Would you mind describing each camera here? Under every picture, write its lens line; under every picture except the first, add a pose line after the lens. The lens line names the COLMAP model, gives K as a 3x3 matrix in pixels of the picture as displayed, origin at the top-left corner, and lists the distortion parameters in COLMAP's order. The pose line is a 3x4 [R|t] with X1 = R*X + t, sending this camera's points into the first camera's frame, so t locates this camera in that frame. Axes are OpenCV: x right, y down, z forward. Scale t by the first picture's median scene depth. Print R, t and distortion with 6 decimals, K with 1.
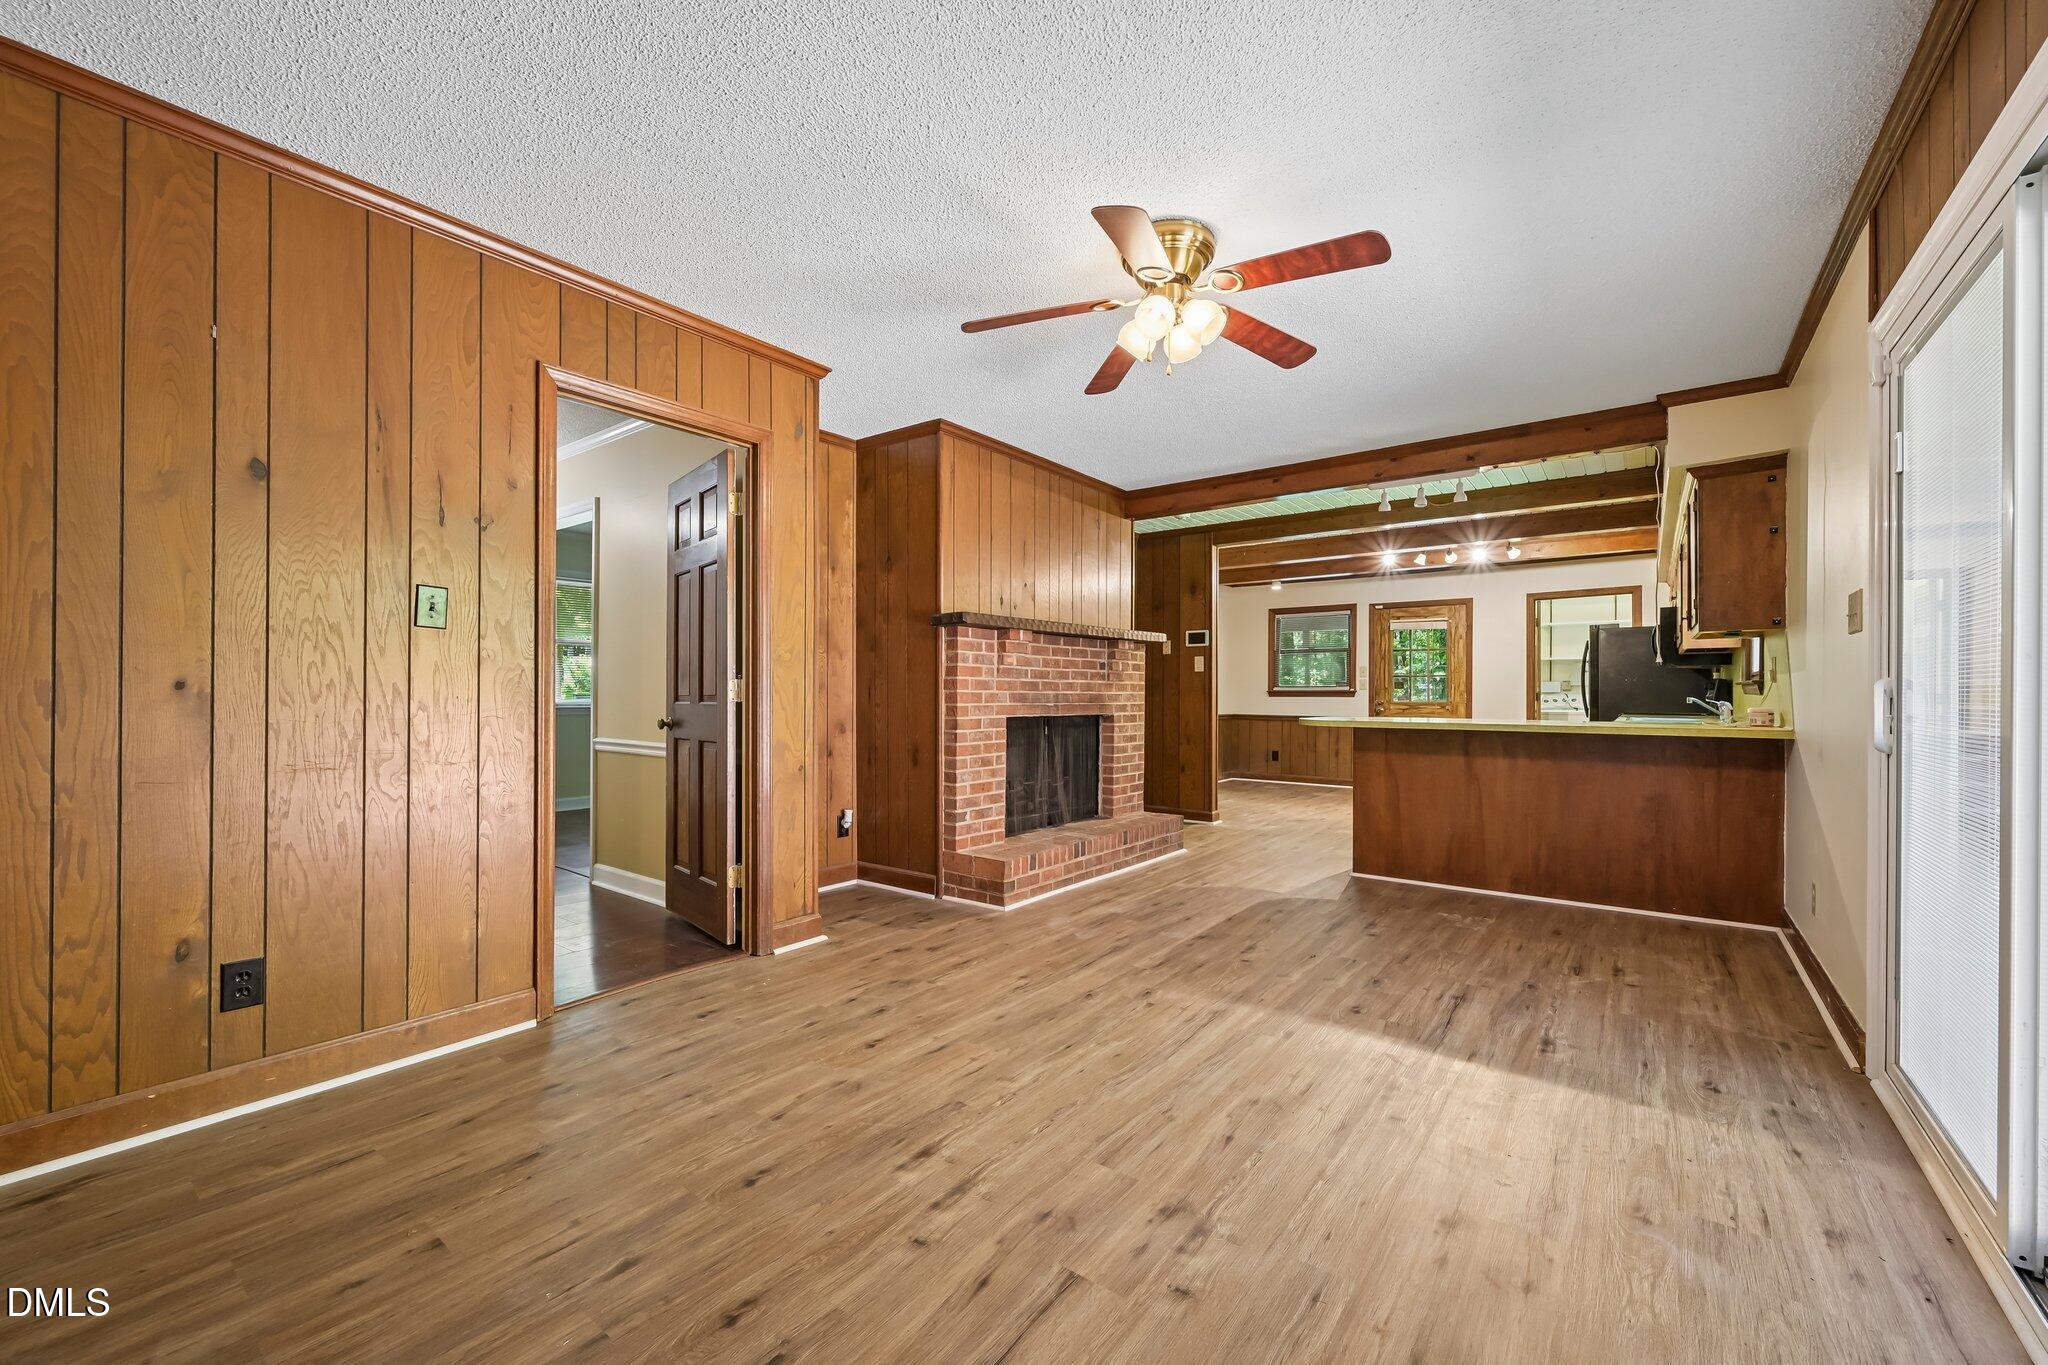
lens RADIAL K [[819.1, 0, 1020.6], [0, 819.1, 695.6], [0, 0, 1]] dist [-0.000570, -0.000016]
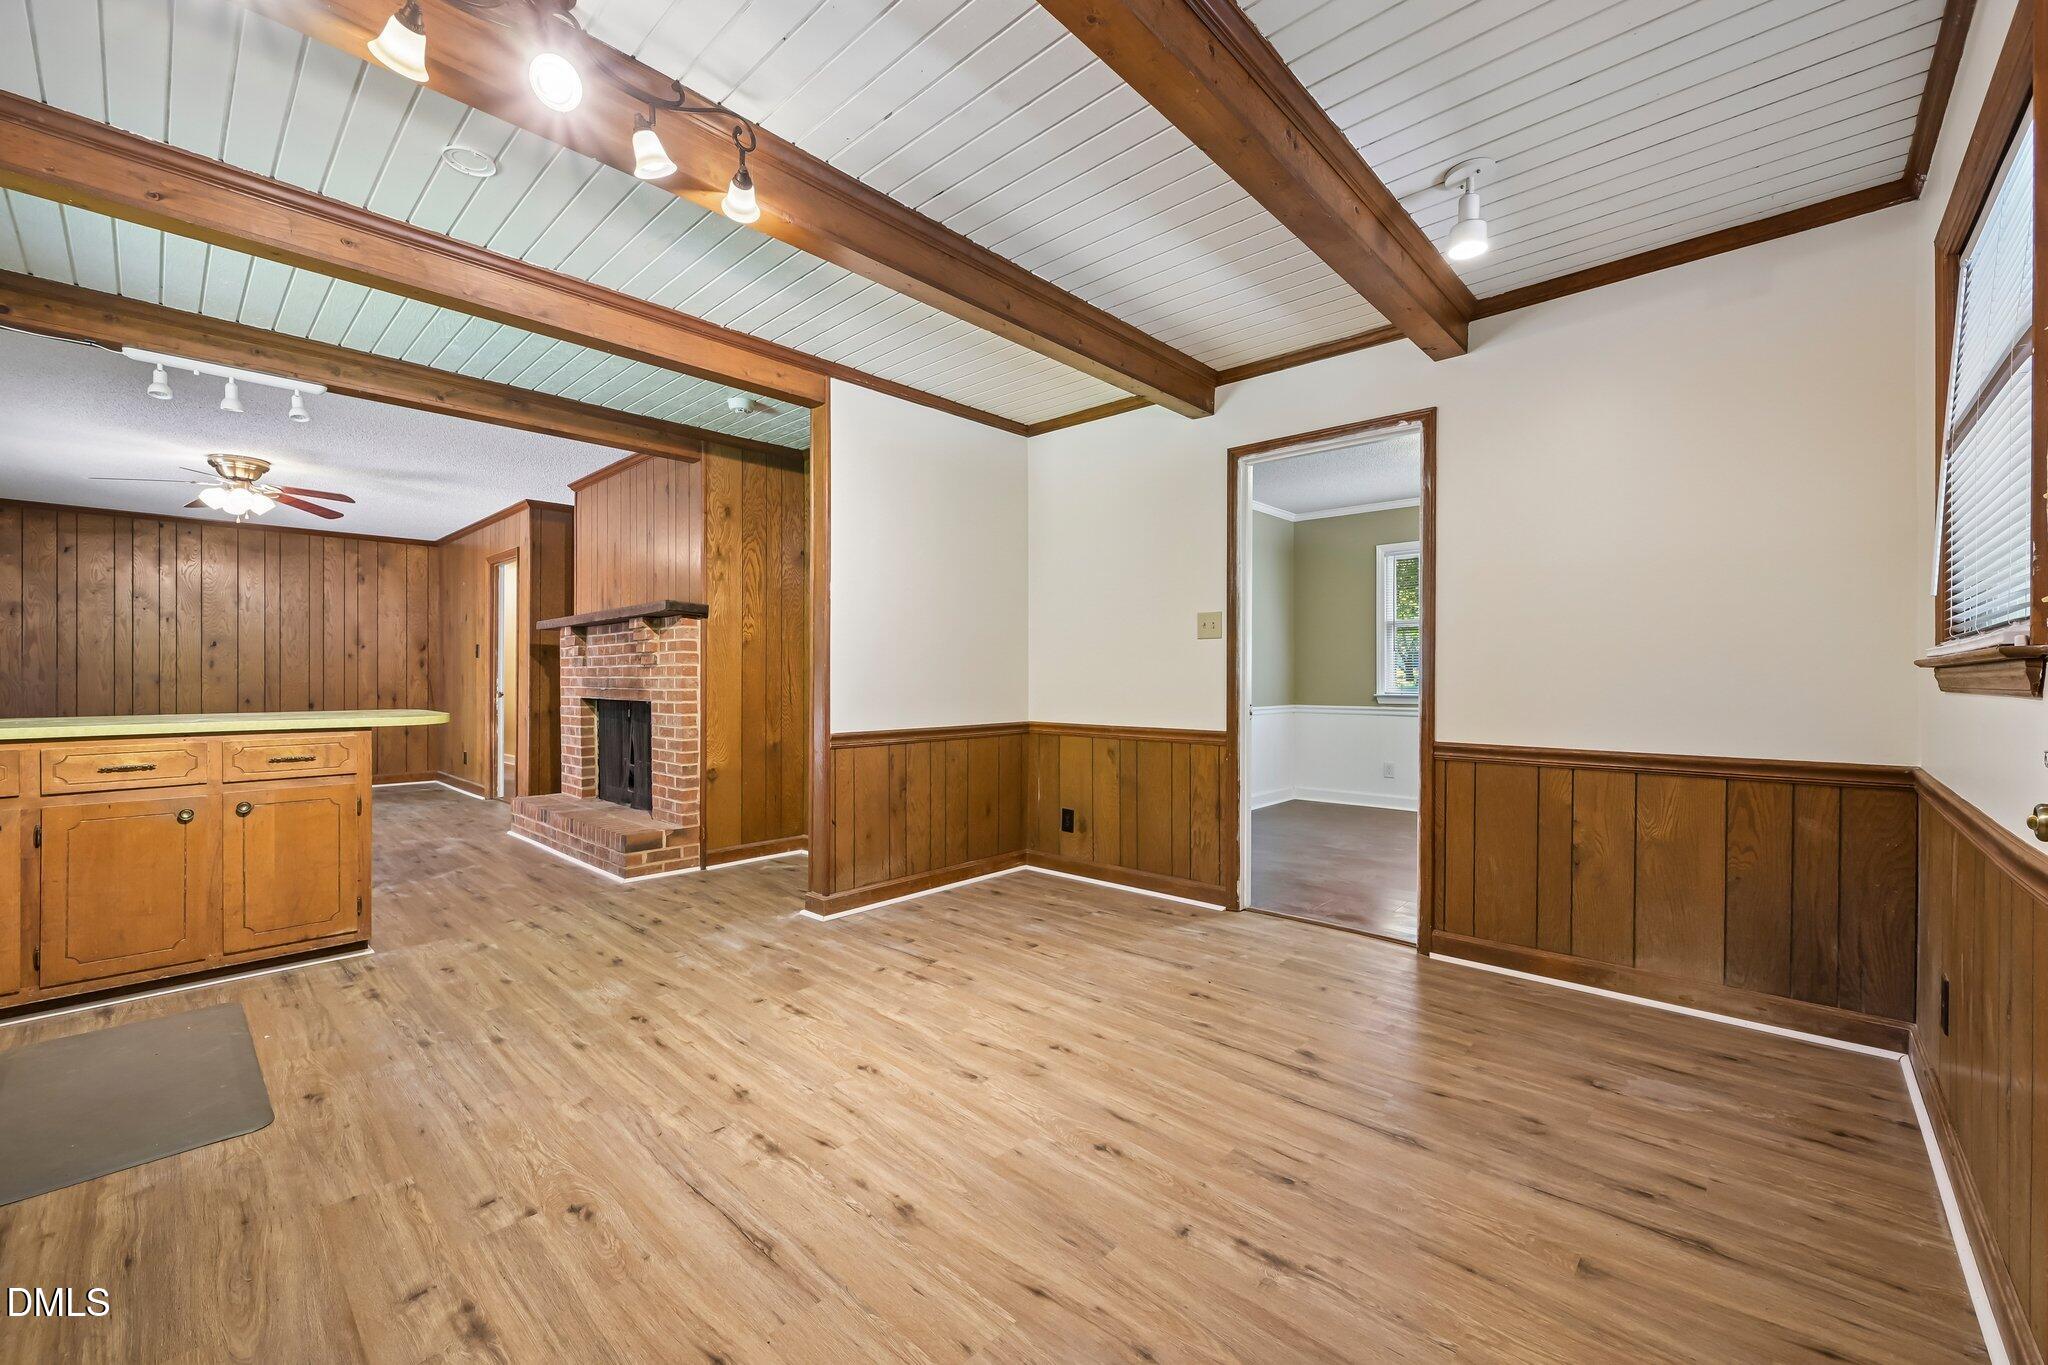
lens RADIAL K [[814.7, 0, 1024.0], [0, 814.7, 682.5], [0, 0, 1]] dist [-0.001162, -0.000313]
pose [[-0.093258, 0.002179, -0.995640, 1.311404], [-0.001986, 0.999995, 0.002374, -0.001355], [0.995640, 0.002198, -0.093253, 2.043657]]
